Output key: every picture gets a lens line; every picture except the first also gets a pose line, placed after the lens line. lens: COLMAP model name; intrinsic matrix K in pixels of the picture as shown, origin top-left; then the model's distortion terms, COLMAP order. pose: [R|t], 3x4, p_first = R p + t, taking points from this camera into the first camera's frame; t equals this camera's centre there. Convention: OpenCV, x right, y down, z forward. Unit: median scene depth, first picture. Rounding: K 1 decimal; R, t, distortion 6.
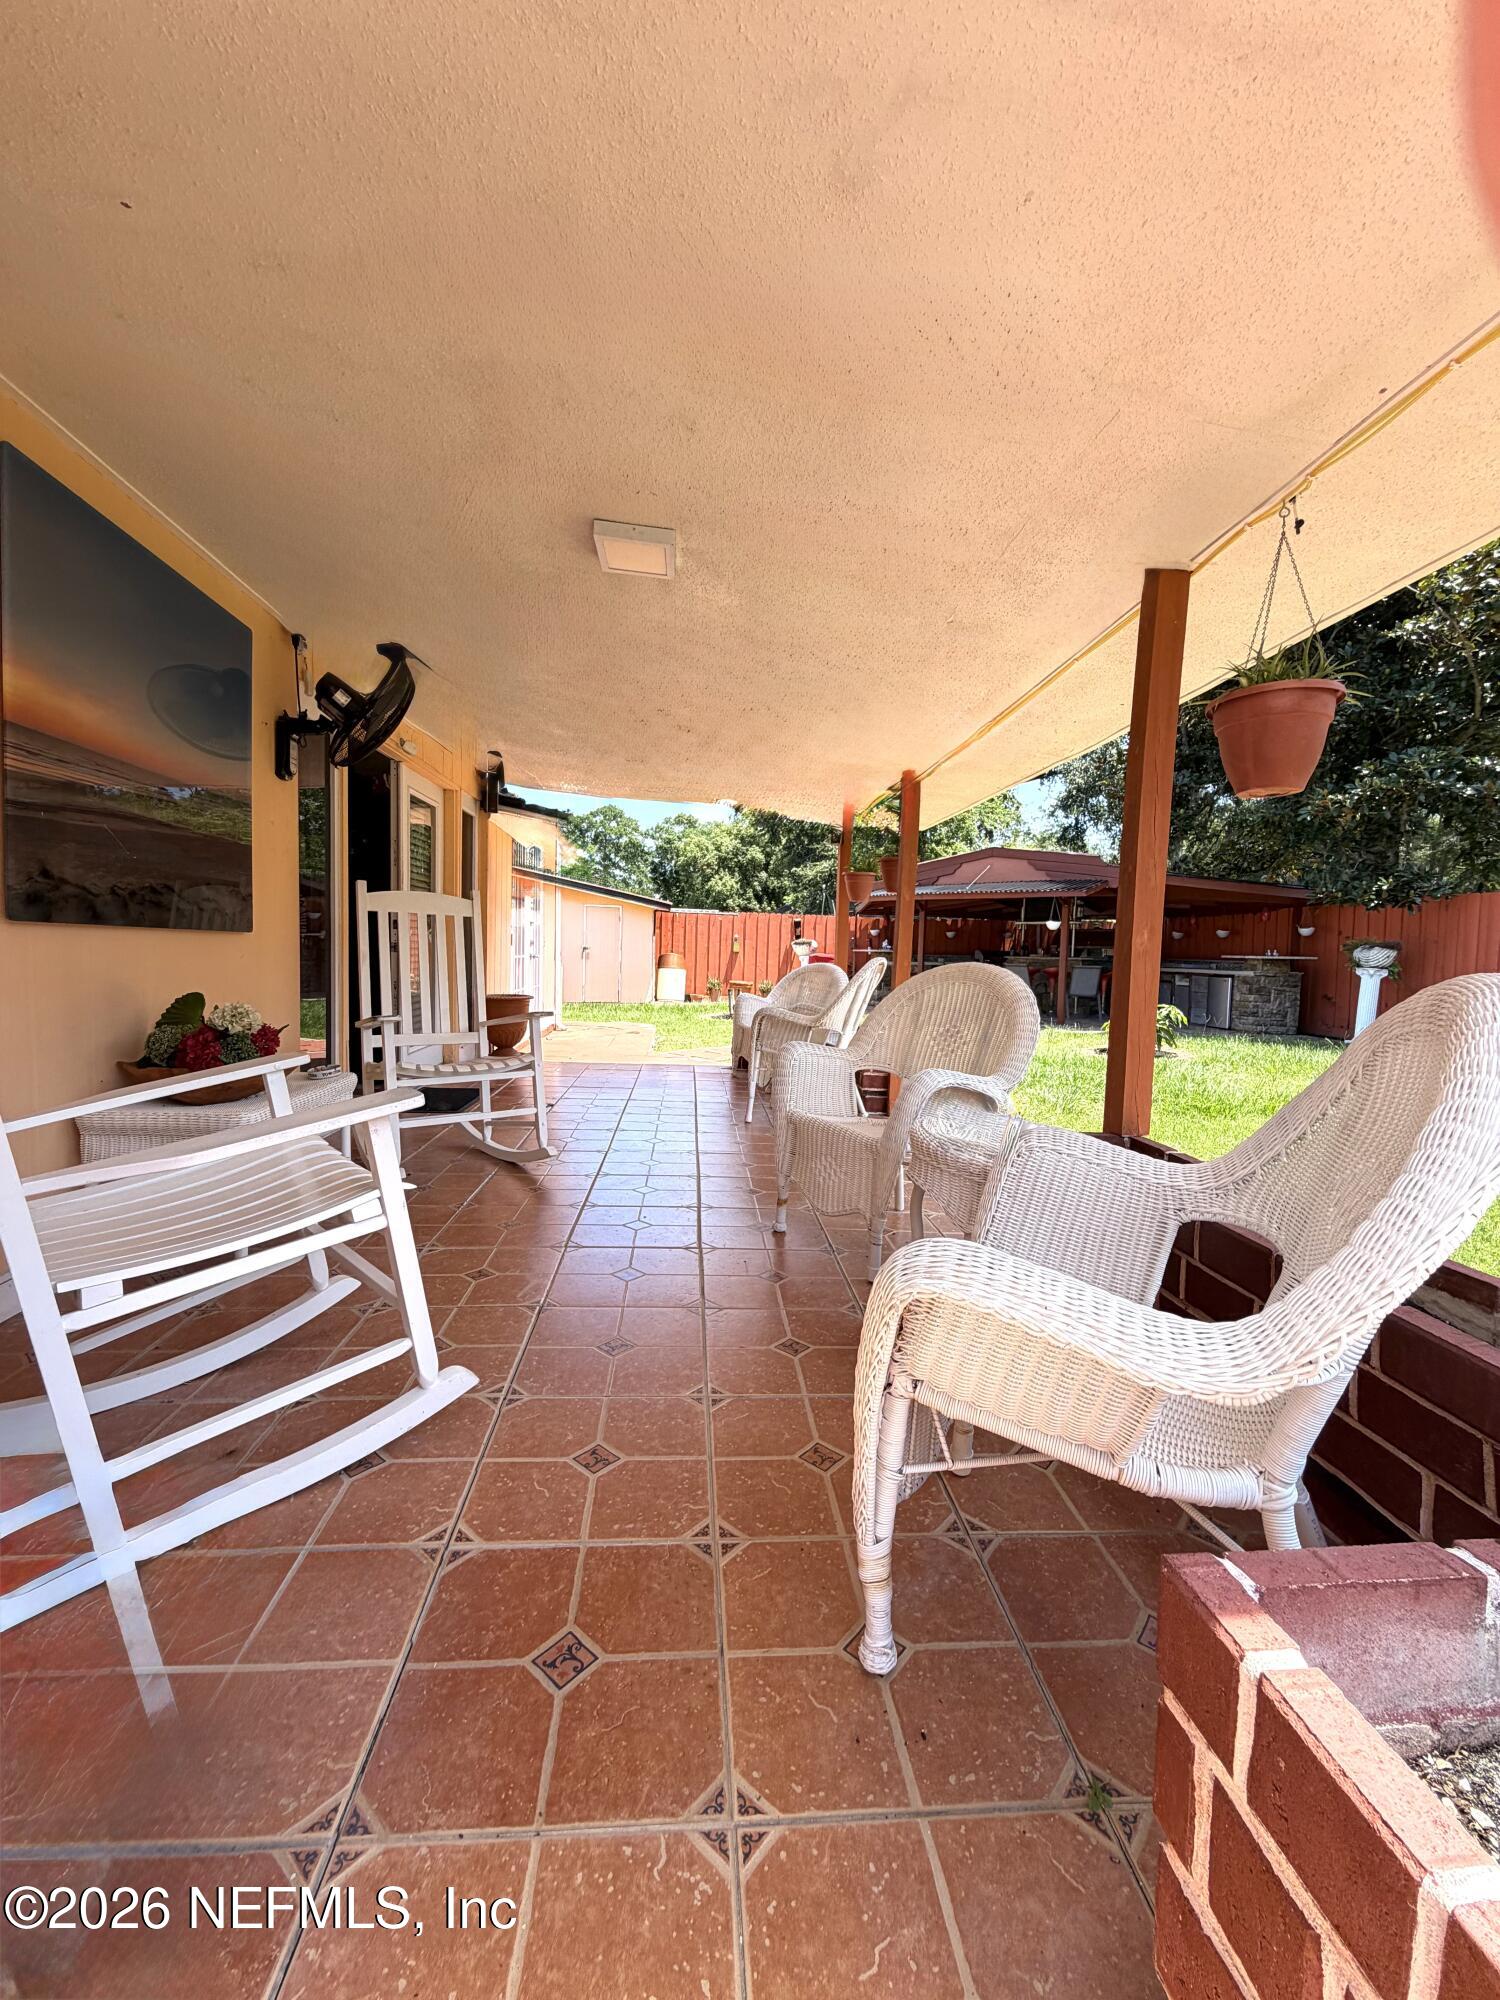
lens RADIAL K [[801.3, 0, 756.7], [0, 801.3, 997.5], [0, 0, 1]] dist [-0.000534, 0.000537]
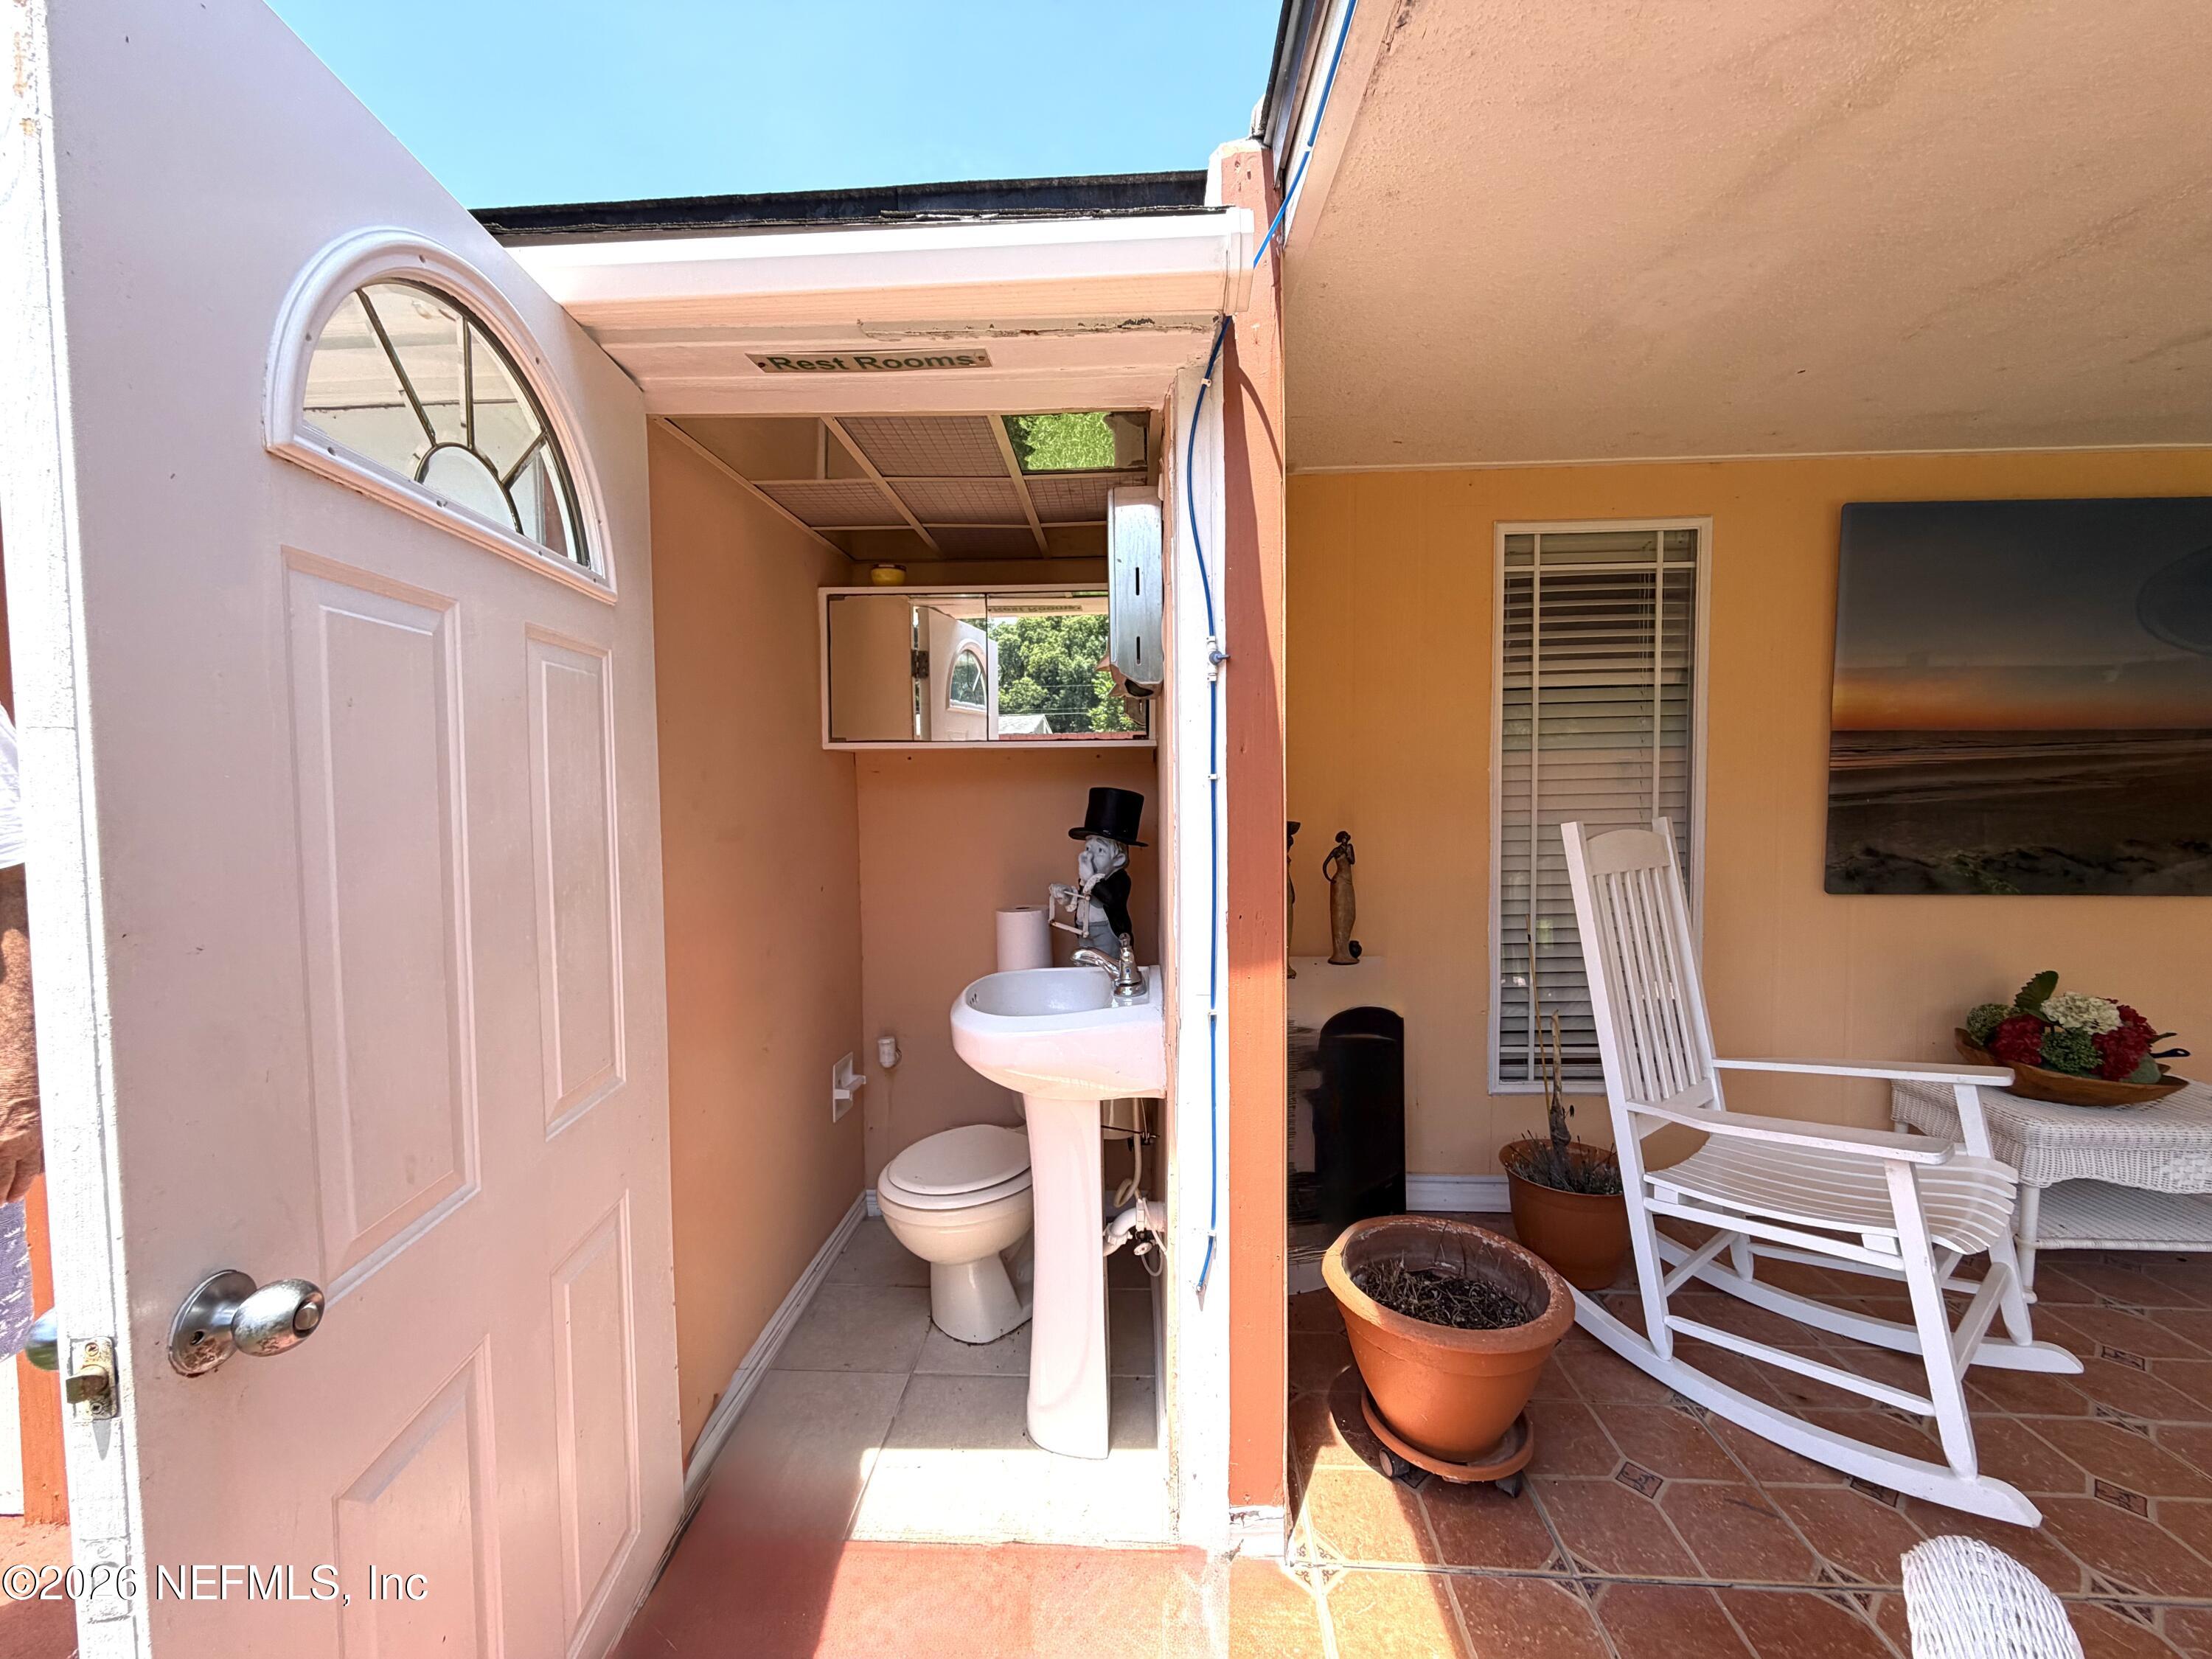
lens RADIAL K [[886.2, 0, 1105.7], [0, 886.2, 837.6], [0, 0, 1]] dist [-0.000534, 0.000537]
pose [[-0.147609, 0.033320, -0.988484, 0.770073], [-0.057208, 0.997471, 0.042165, -0.245681], [0.987390, 0.062773, -0.145330, 0.156466]]
